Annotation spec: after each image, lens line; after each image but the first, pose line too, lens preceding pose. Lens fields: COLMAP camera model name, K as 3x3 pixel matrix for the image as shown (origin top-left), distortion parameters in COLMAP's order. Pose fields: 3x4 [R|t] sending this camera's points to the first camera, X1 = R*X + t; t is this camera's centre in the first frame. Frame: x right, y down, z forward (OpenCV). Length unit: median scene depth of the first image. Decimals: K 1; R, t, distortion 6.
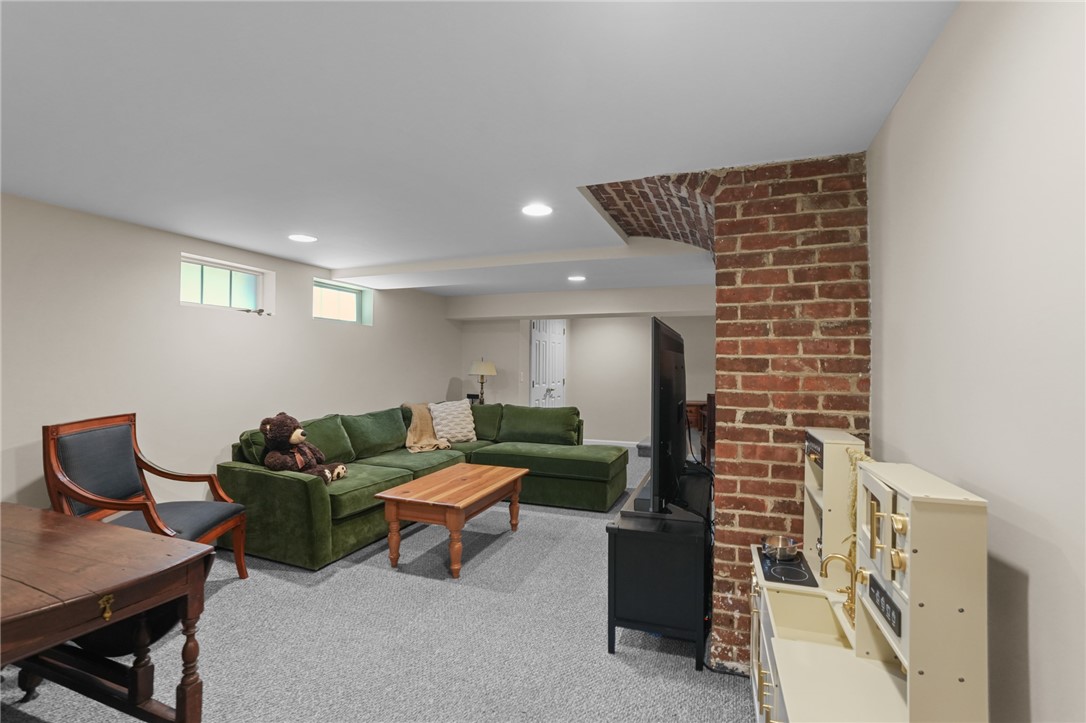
lens RADIAL K [[509.4, 0, 543.0], [0, 509.4, 361.5], [0, 0, 1]] dist [-0.001154, -0.018349]
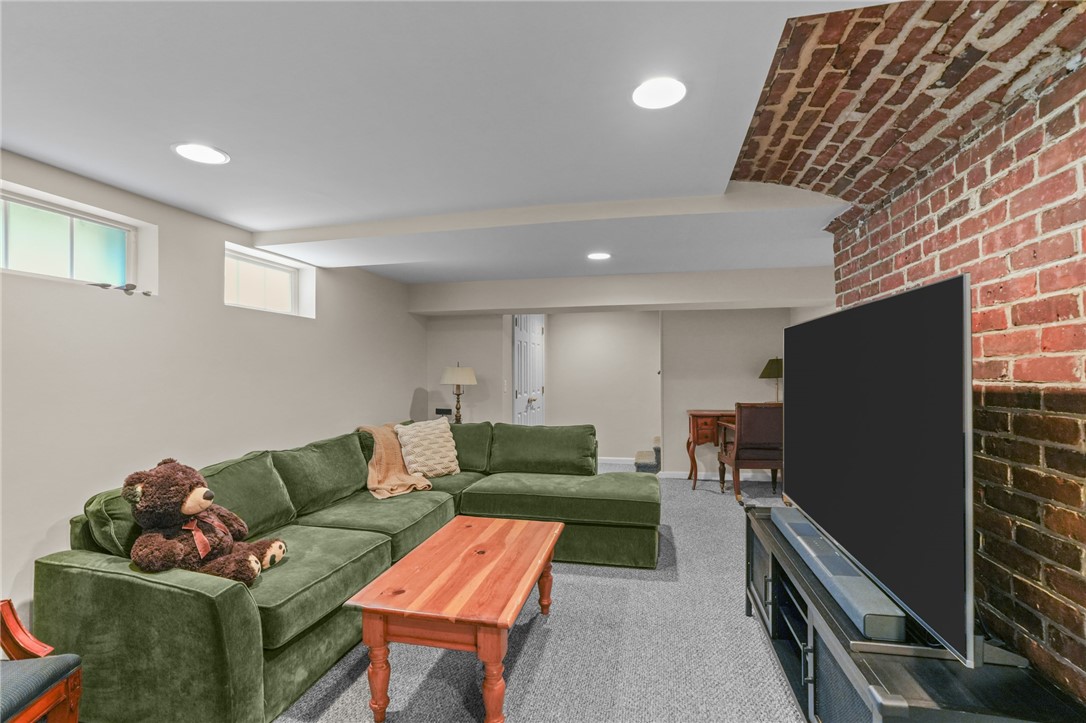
lens RADIAL K [[503.5, 0, 546.1], [0, 503.5, 366.7], [0, 0, 1]] dist [-0.034014, 0.022646]
pose [[0.989448, -0.010069, 0.144538, -0.154168], [0.009867, 0.999949, 0.002110, -0.001570], [-0.144552, -0.000661, 0.989497, 0.346676]]
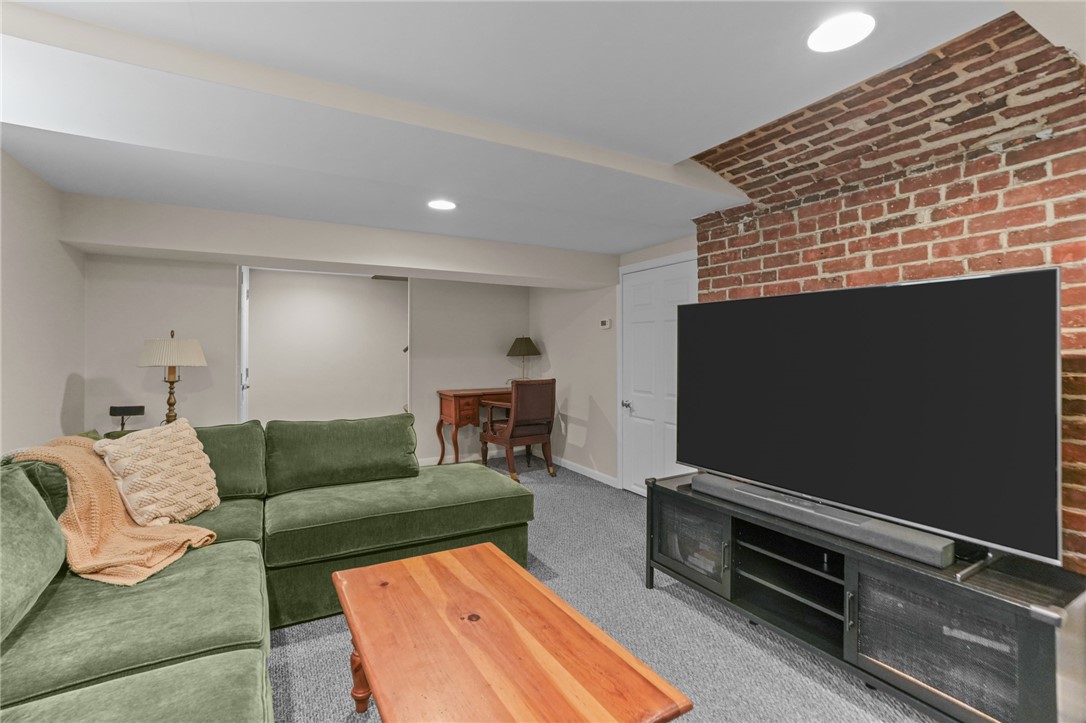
lens RADIAL K [[503.7, 0, 542.0], [0, 503.7, 346.5], [0, 0, 1]] dist [-0.042405, 0.023261]
pose [[0.636687, 0.000307, 0.771122, -0.412763], [-0.003948, 0.999988, 0.002862, 0.007930], [-0.771112, -0.004866, 0.636680, 0.661032]]
